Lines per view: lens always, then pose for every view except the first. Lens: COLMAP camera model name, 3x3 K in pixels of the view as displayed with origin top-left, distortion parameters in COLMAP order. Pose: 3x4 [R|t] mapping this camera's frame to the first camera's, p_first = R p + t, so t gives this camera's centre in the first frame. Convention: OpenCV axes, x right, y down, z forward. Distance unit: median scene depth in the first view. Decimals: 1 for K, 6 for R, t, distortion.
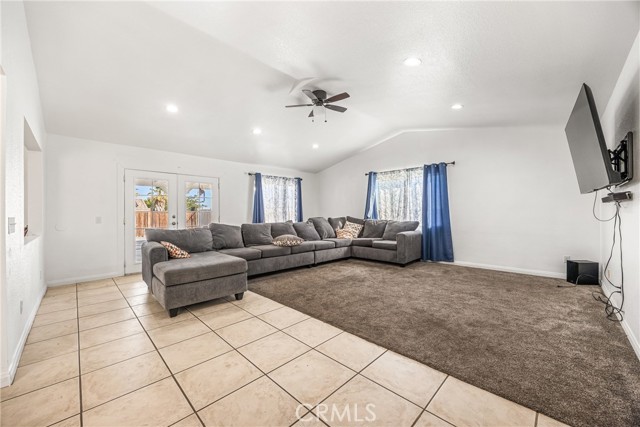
lens RADIAL K [[249.4, 0, 319.8], [0, 249.4, 211.7], [0, 0, 1]] dist [-0.001121, -0.000167]
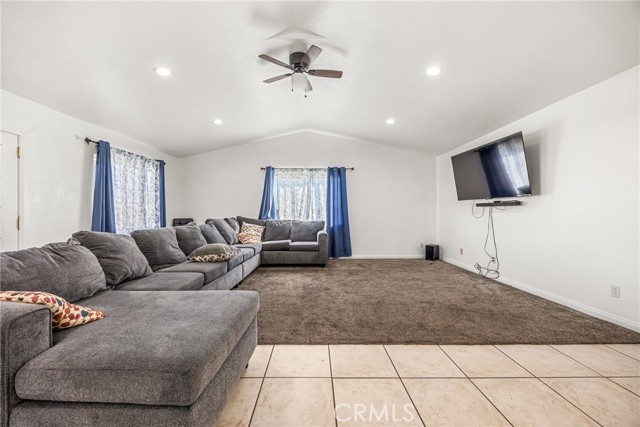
lens RADIAL K [[249.4, 0, 319.8], [0, 249.4, 211.7], [0, 0, 1]] dist [-0.001121, -0.000167]
pose [[0.707113, 0.008024, 0.707055, -0.345425], [-0.007430, 0.999965, -0.003917, 0.004997], [-0.707061, -0.002484, 0.707148, 0.280550]]
